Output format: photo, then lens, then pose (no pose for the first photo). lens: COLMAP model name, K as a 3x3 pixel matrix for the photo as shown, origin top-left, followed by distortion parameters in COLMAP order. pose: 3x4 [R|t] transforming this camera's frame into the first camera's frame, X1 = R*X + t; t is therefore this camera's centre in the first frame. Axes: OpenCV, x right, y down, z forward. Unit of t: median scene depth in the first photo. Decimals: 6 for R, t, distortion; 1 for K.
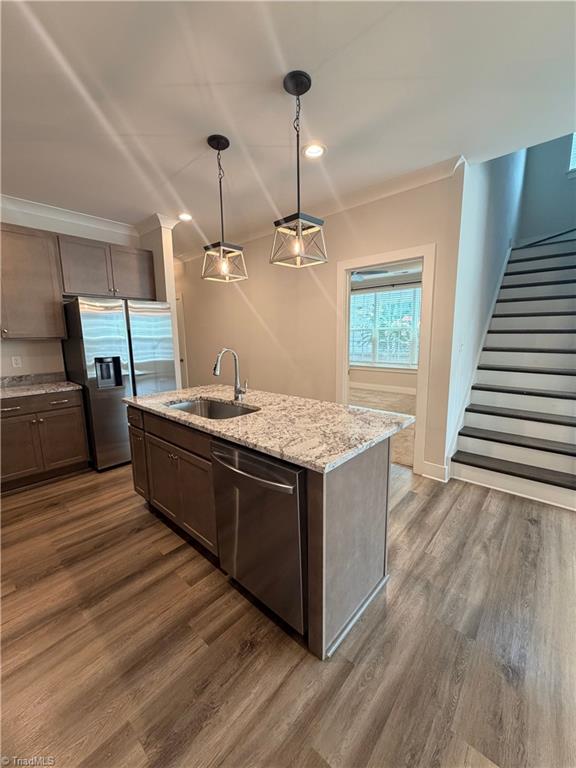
lens RADIAL K [[305.9, 0, 288.5], [0, 305.9, 381.3], [0, 0, 1]] dist [0.000291, 0.000046]
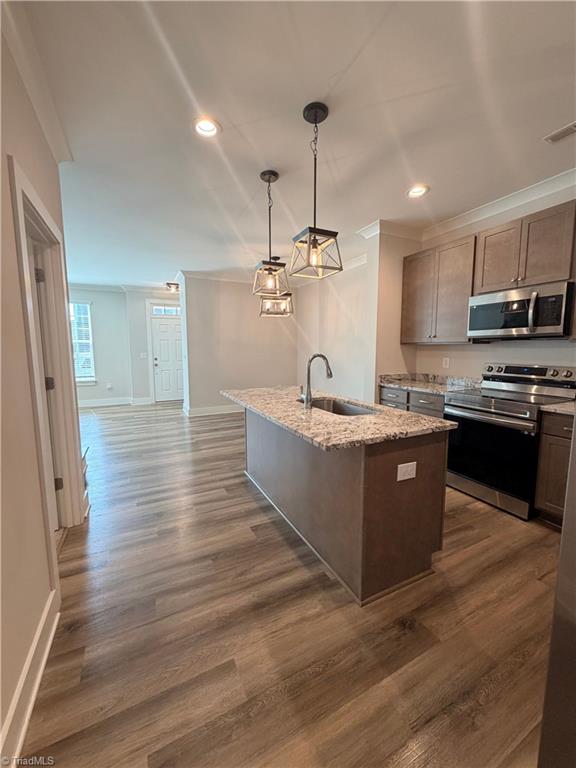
lens RADIAL K [[305.9, 0, 288.5], [0, 305.9, 381.3], [0, 0, 1]] dist [0.000291, 0.000046]
pose [[-0.930260, -0.023570, 0.366142, -0.389840], [0.071351, 0.967260, 0.243549, -0.221951], [-0.359895, 0.252689, -0.898122, 1.595316]]
